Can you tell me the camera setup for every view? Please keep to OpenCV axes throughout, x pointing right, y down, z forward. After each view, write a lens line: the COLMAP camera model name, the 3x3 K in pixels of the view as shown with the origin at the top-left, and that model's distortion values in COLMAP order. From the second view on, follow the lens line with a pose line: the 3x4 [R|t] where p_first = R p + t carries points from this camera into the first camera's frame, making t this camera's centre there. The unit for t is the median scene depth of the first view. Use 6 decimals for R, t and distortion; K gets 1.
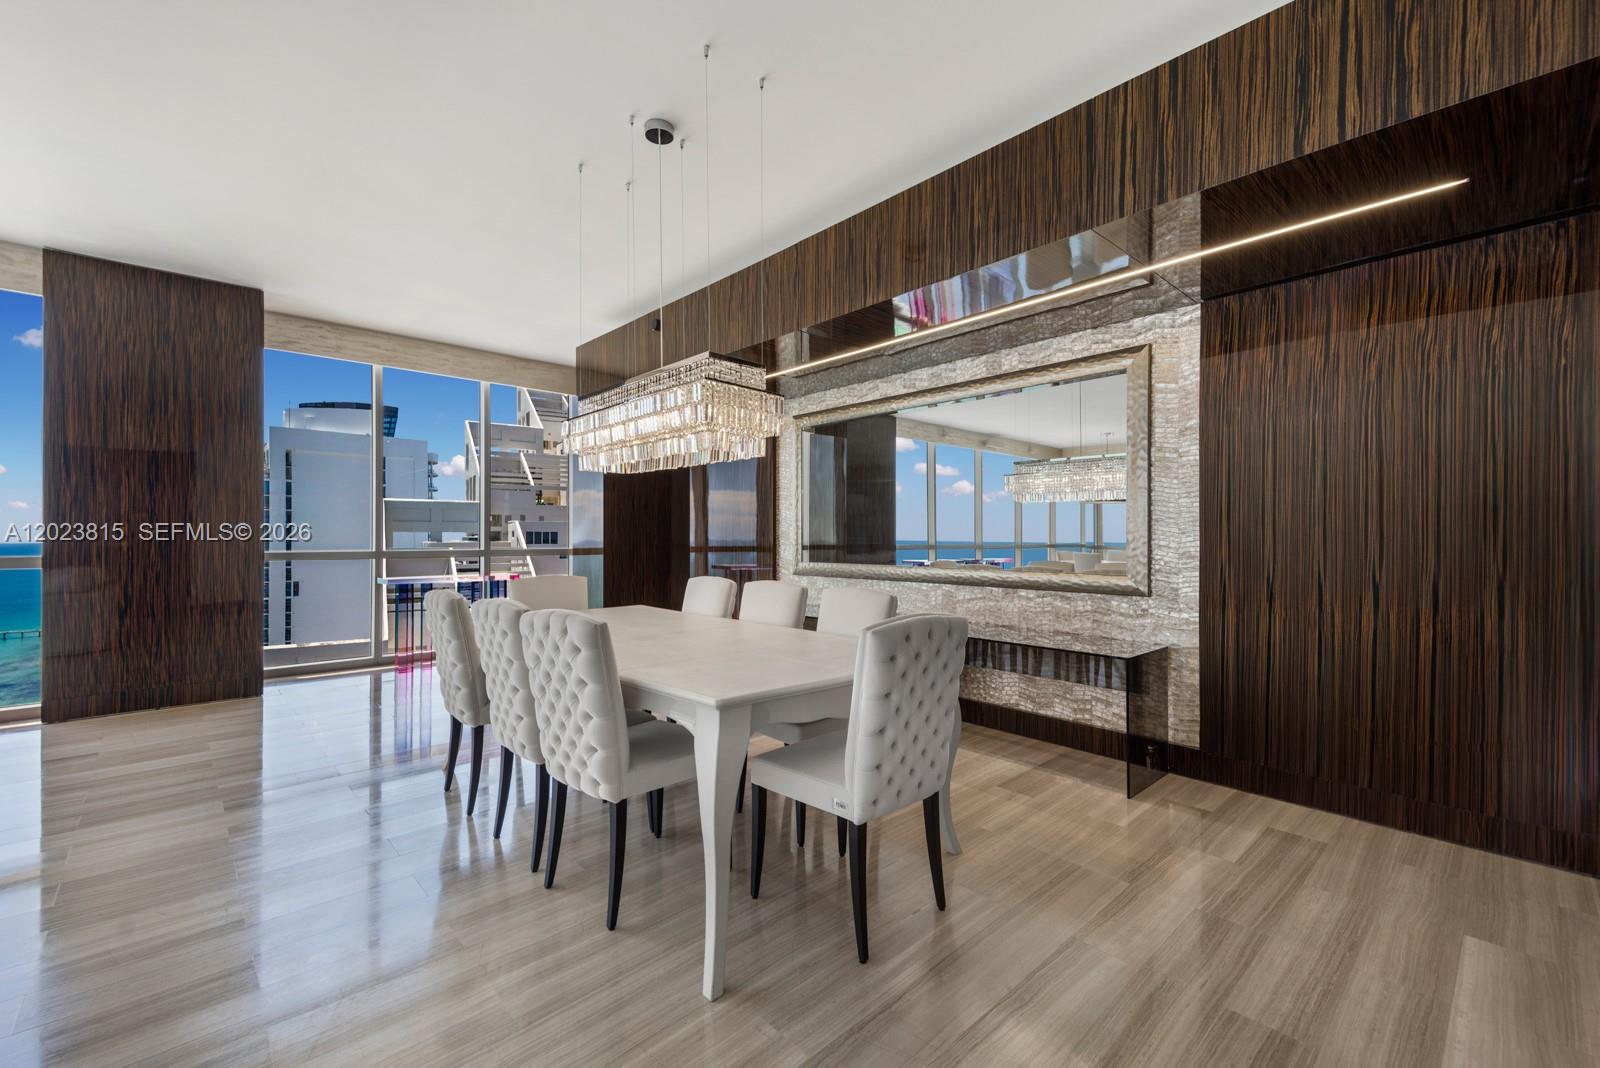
lens RADIAL K [[654.7, 0, 734.3], [0, 654.7, 543.2], [0, 0, 1]] dist [0.013209, -0.003262]
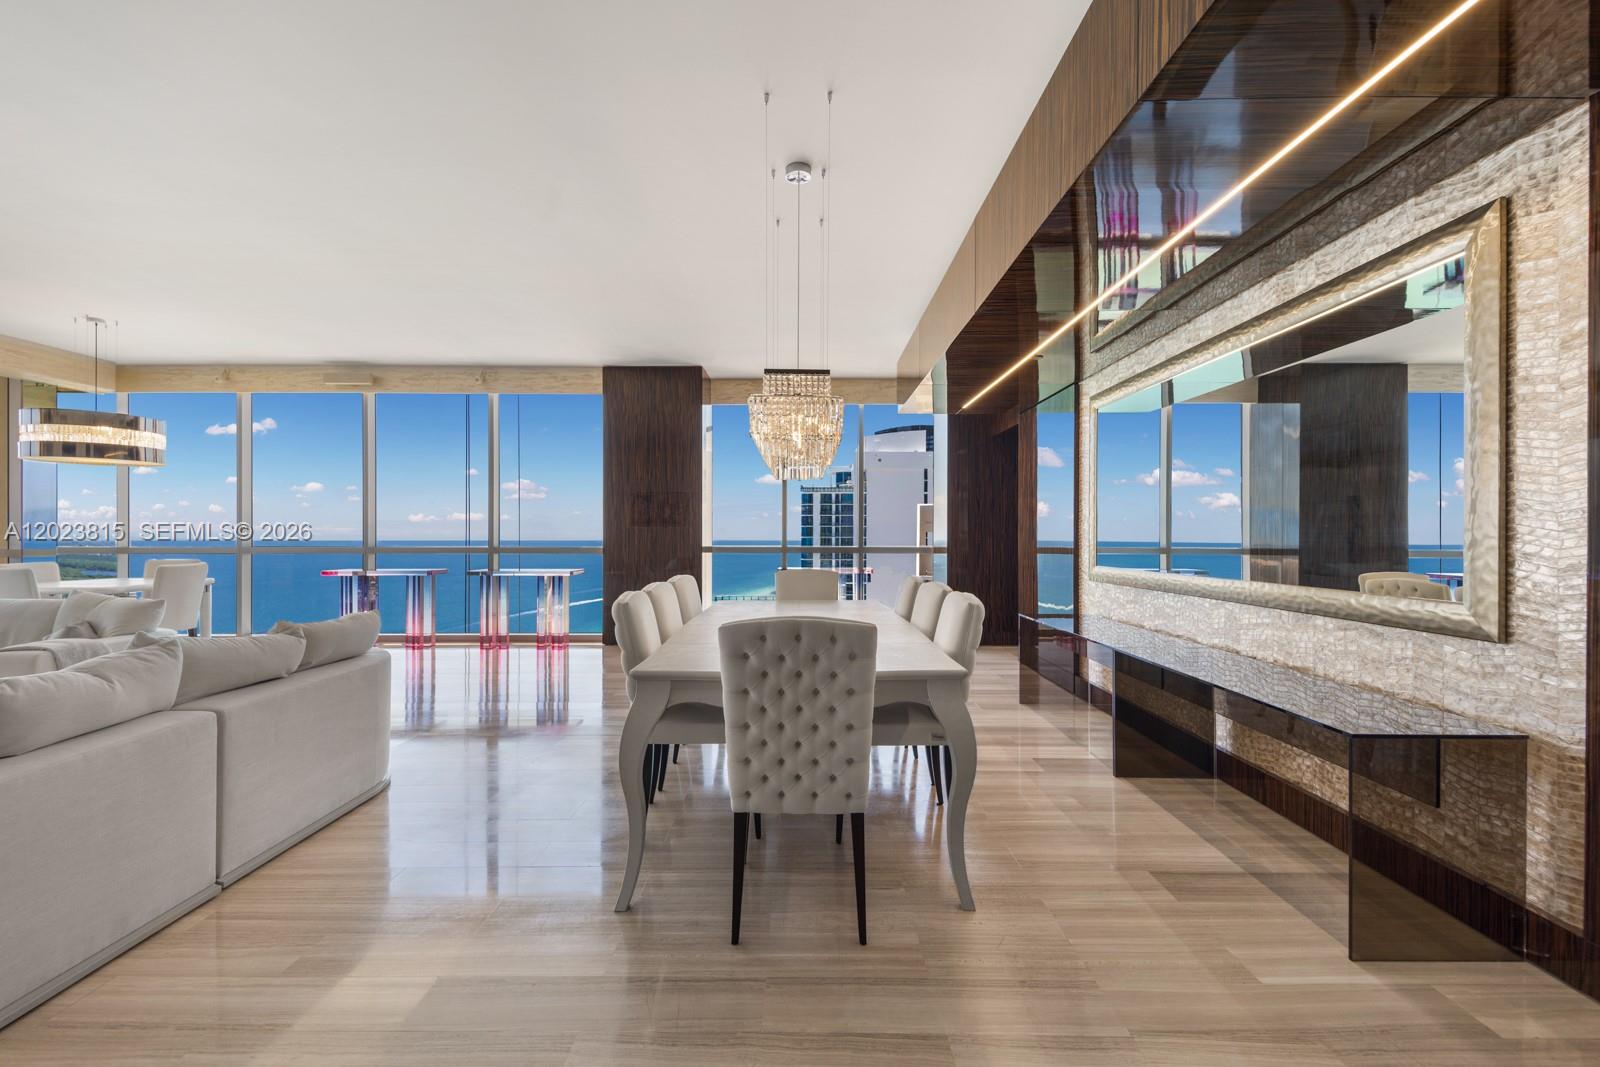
lens RADIAL K [[654.7, 0, 801.4], [0, 654.7, 539.9], [0, 0, 1]] dist [0.013209, -0.003262]
pose [[0.725976, 0.000820, -0.687719, 0.560007], [-0.001394, 0.999999, -0.000279, -0.006354], [0.687718, 0.001161, 0.725977, 0.163750]]
